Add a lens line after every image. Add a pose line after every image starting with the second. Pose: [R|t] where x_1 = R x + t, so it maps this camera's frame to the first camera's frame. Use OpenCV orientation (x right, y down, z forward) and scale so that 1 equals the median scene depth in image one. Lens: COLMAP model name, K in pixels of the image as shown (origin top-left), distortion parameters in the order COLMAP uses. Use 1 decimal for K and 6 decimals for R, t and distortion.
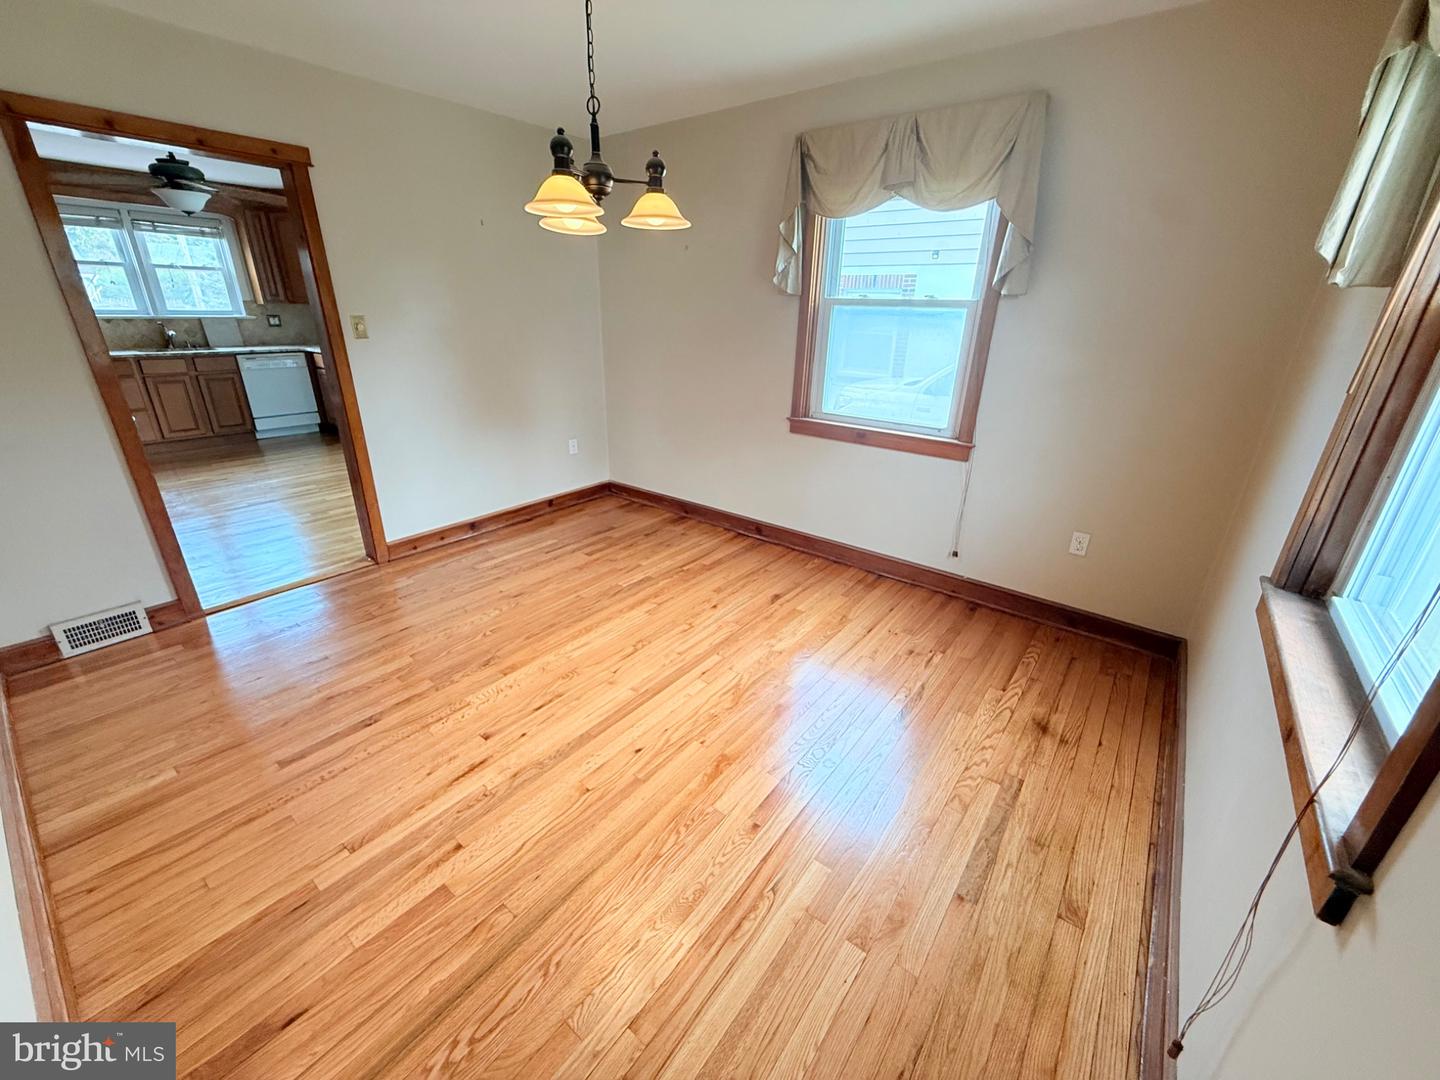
lens RADIAL K [[577.7, 0, 719.0], [0, 577.7, 535.7], [0, 0, 1]] dist [-0.000232, 0.000165]
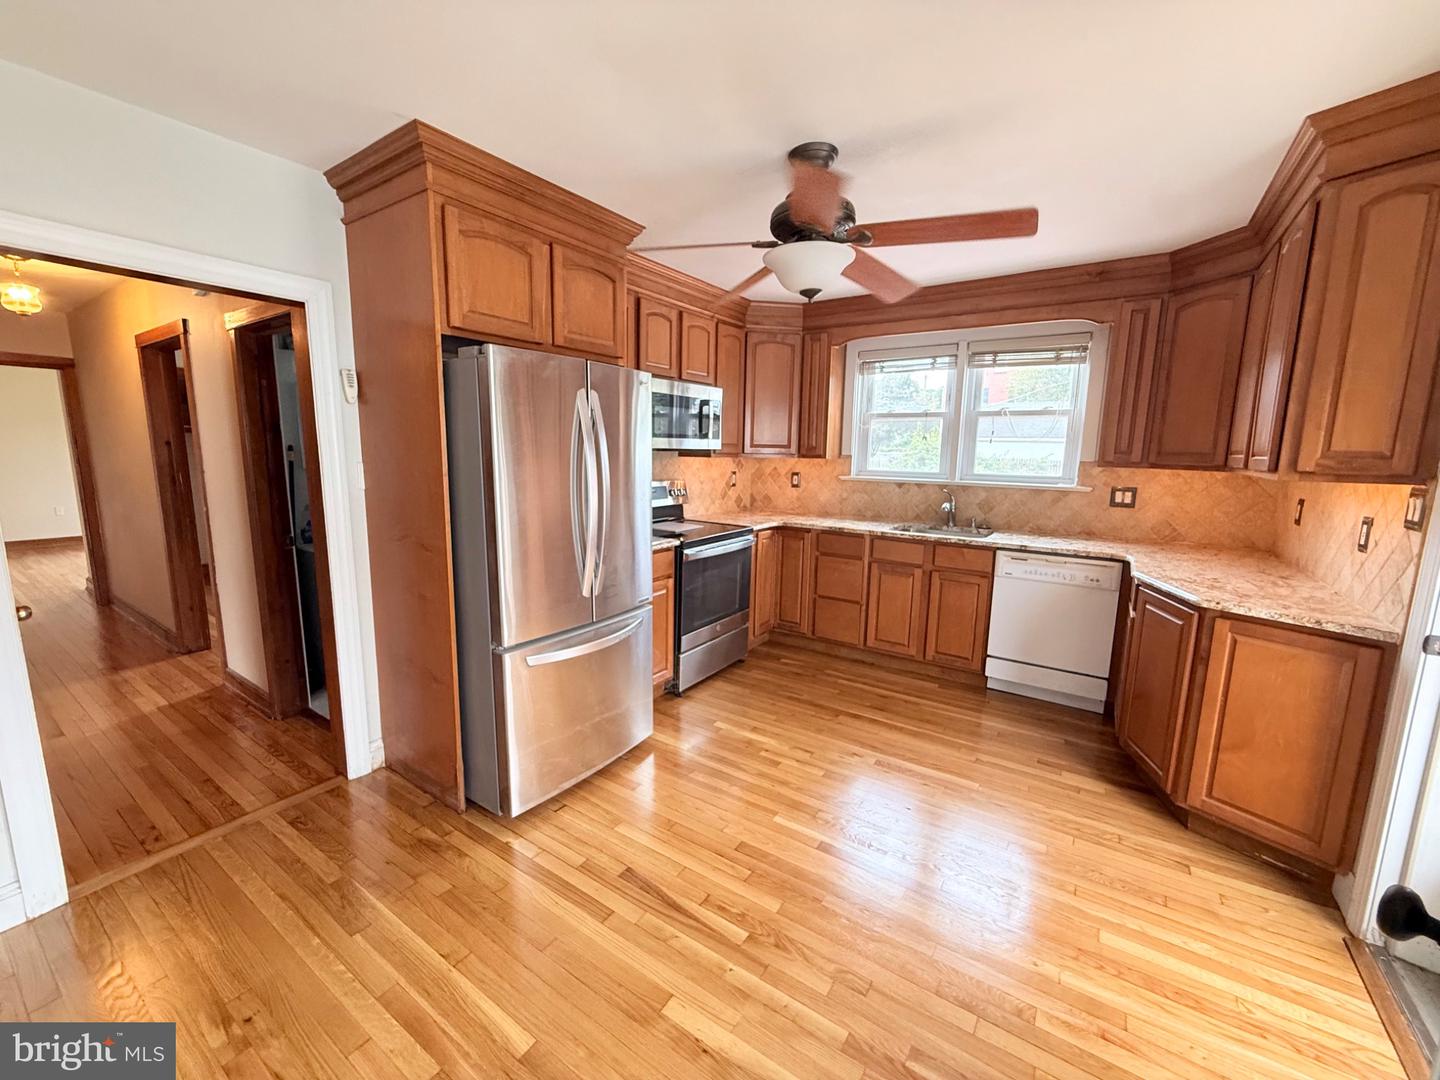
lens RADIAL K [[577.7, 0, 722.8], [0, 577.7, 538.6], [0, 0, 1]] dist [-0.000232, 0.000165]
pose [[0.069321, 0.130232, -0.989057, -0.285575], [-0.381837, 0.919407, 0.094298, -0.268615], [0.921627, 0.371122, 0.113461, 0.670349]]
